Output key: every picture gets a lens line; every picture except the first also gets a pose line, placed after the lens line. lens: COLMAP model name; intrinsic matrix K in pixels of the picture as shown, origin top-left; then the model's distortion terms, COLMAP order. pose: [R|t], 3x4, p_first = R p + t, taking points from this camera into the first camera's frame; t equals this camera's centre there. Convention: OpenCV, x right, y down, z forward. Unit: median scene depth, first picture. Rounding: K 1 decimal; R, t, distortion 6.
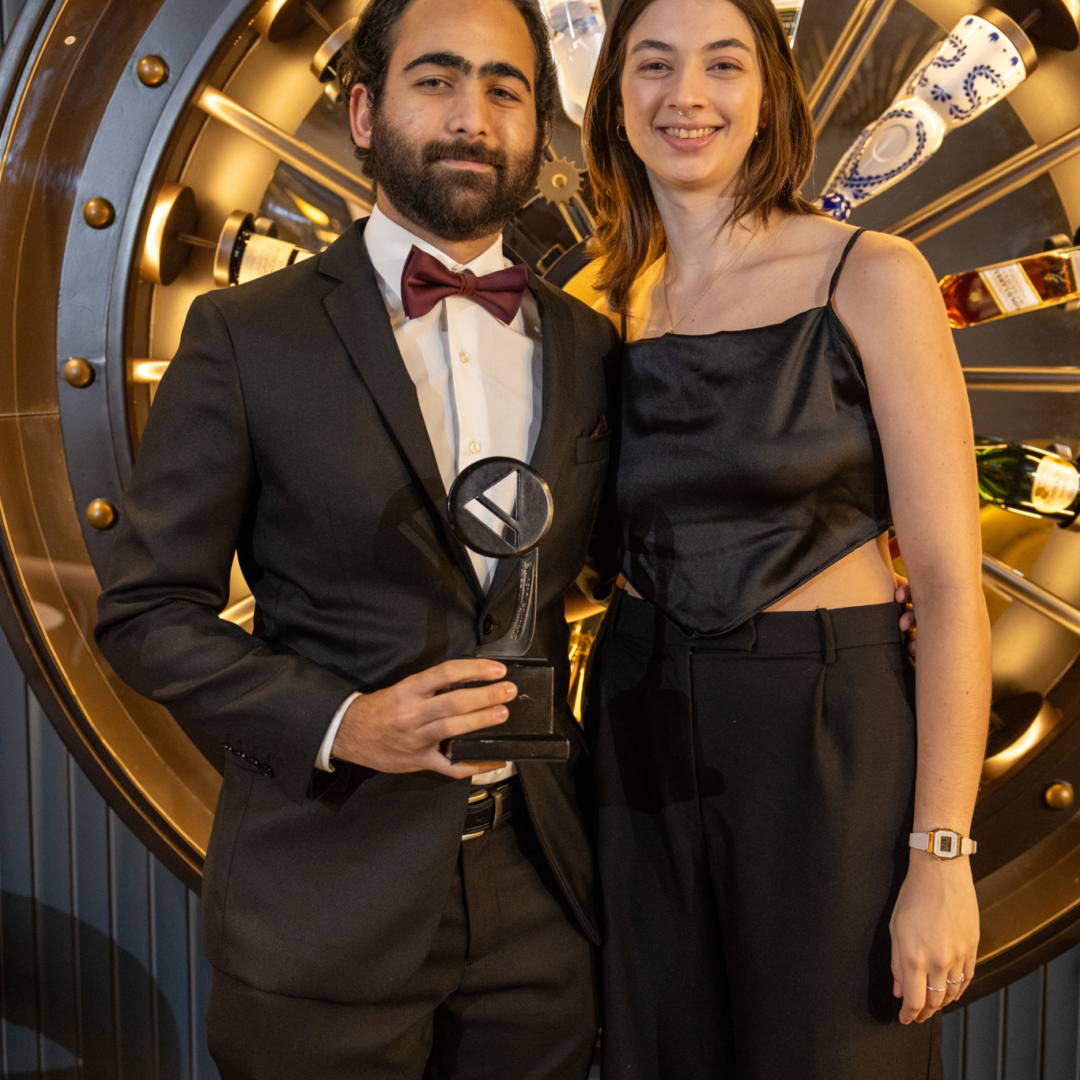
lens RADIAL K [[1468.7, 0, 540.0], [0, 1468.7, 540.0], [0, 0, 1]] dist [-0.015302, 0.059552]
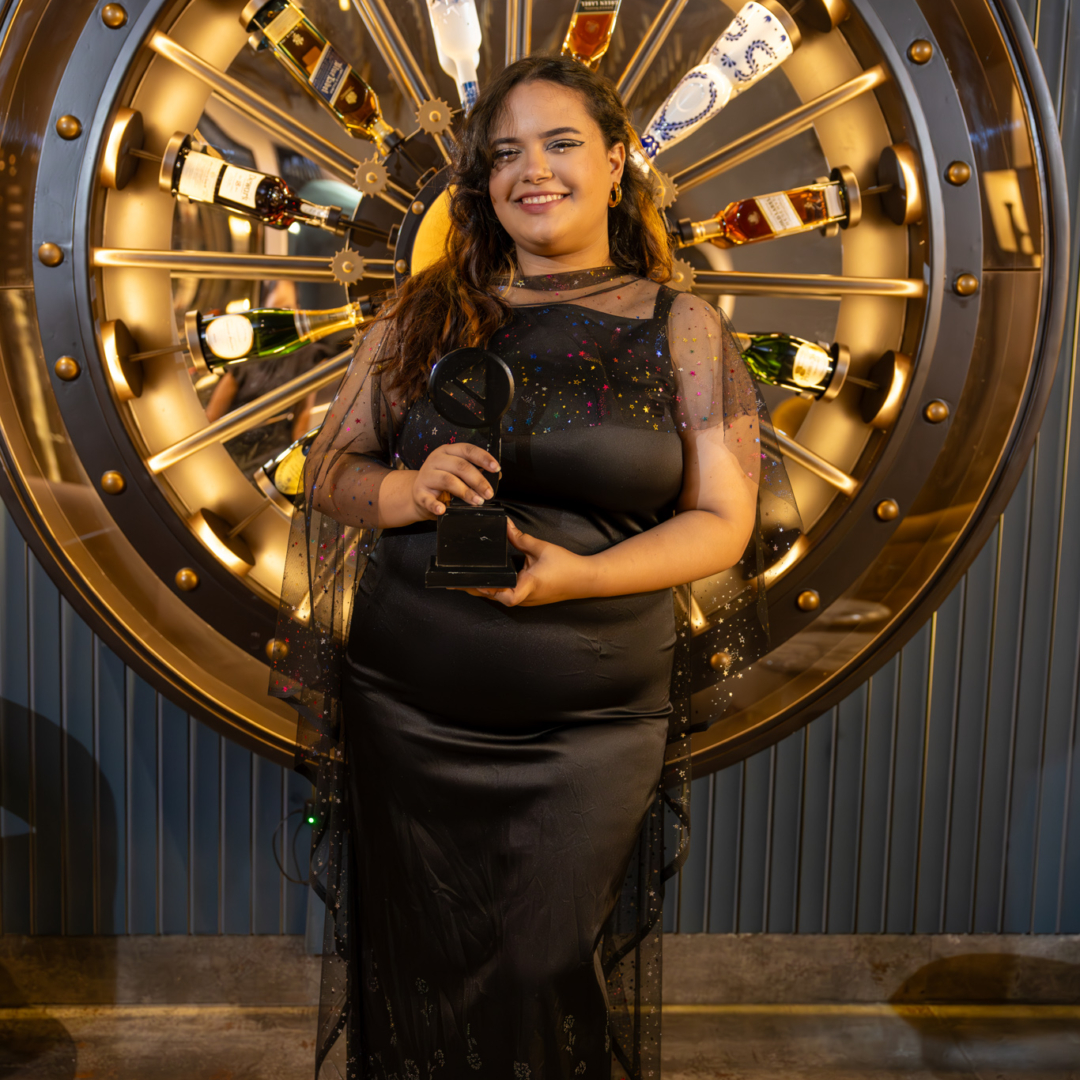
lens RADIAL K [[1429.2, 0, 540.0], [0, 1429.2, 540.0], [0, 0, 1]] dist [0.005852, -0.001098]
pose [[0.996517, 0.014270, 0.082157, 0.007288], [-0.015520, 0.999773, 0.014601, 0.105636], [-0.081930, -0.015826, 0.996512, -0.260388]]
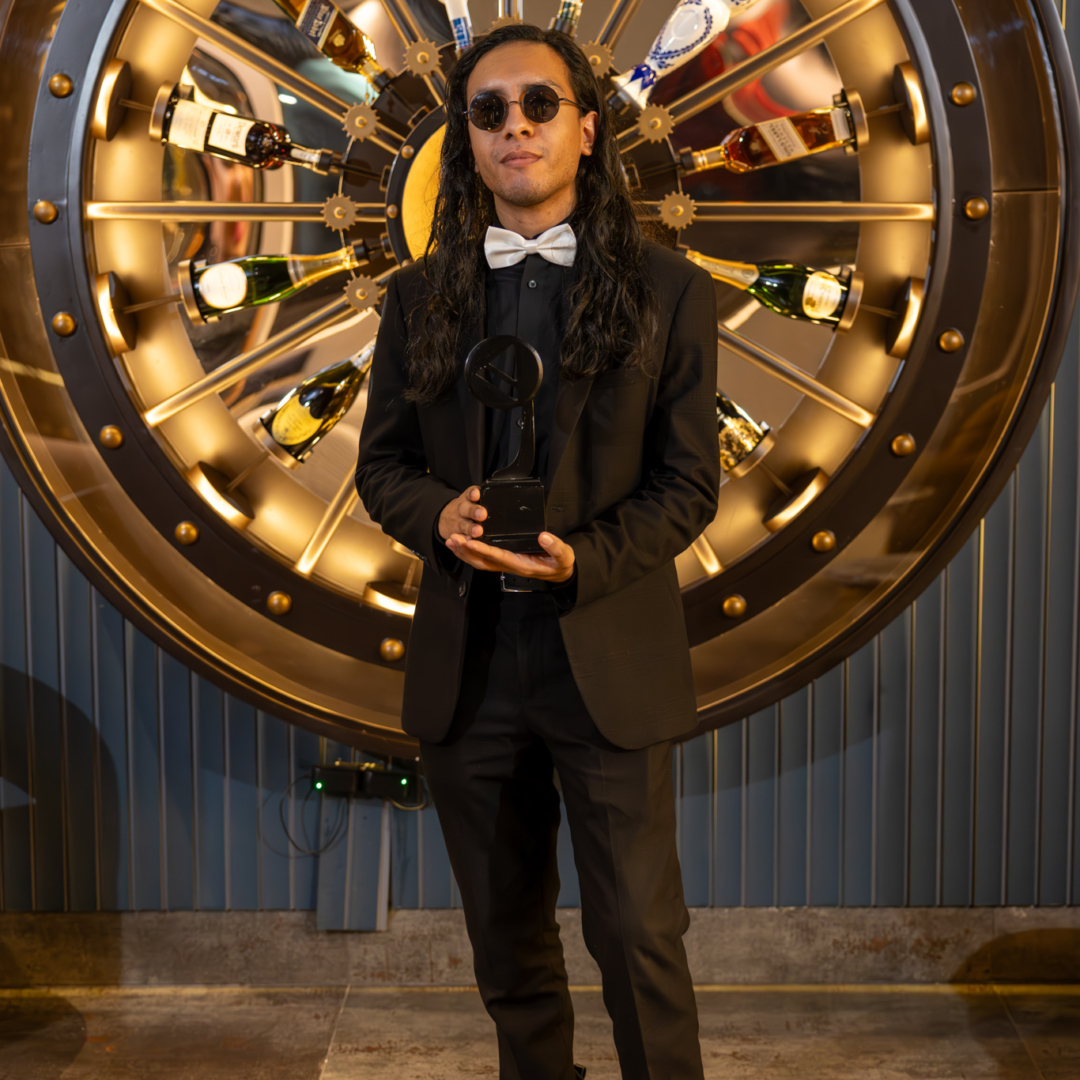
lens RADIAL K [[2280.0, 0, 540.0], [0, 2280.0, 540.0], [0, 0, 1]] dist [0.021279, 0.154907]
pose [[0.999921, -0.009349, 0.008423, 0.092705], [0.009154, 0.999698, 0.022827, 0.127067], [-0.008634, -0.022748, 0.999704, -0.973538]]
